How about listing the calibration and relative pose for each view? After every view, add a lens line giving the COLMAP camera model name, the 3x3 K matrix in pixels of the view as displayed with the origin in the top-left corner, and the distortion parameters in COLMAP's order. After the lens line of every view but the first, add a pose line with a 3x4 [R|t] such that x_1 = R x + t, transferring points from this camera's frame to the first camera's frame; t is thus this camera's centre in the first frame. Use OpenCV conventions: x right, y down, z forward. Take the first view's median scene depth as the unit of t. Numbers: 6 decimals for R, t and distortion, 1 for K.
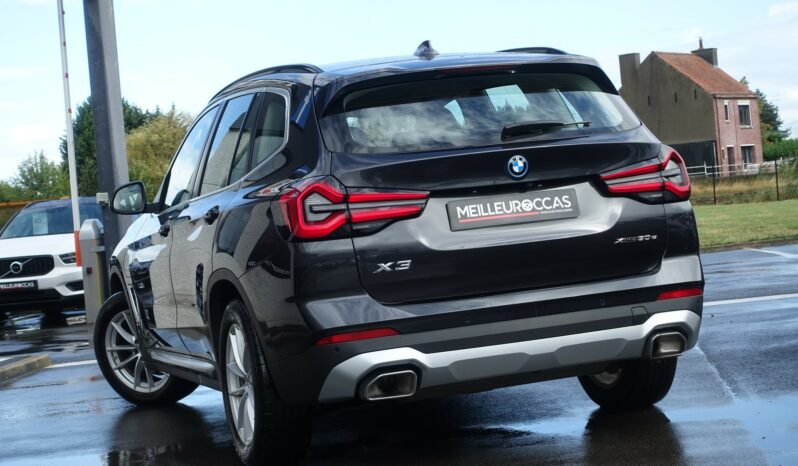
lens RADIAL K [[1550.2, 0, 399.2], [0, 1550.2, 232.4], [0, 0, 1]] dist [-0.013862, 0.080717]
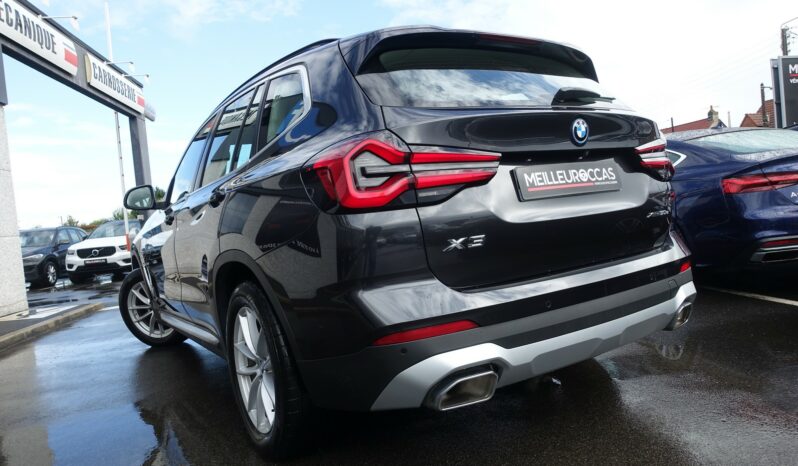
lens RADIAL K [[546.4, 0, 399.0], [0, 546.4, 233.0], [0, 0, 1]] dist [-0.005211, 0.002391]
pose [[0.971111, -0.010965, 0.238375, -0.103694], [0.012384, 0.999913, -0.004455, 0.017237], [-0.238305, 0.007278, 0.971163, 0.711398]]
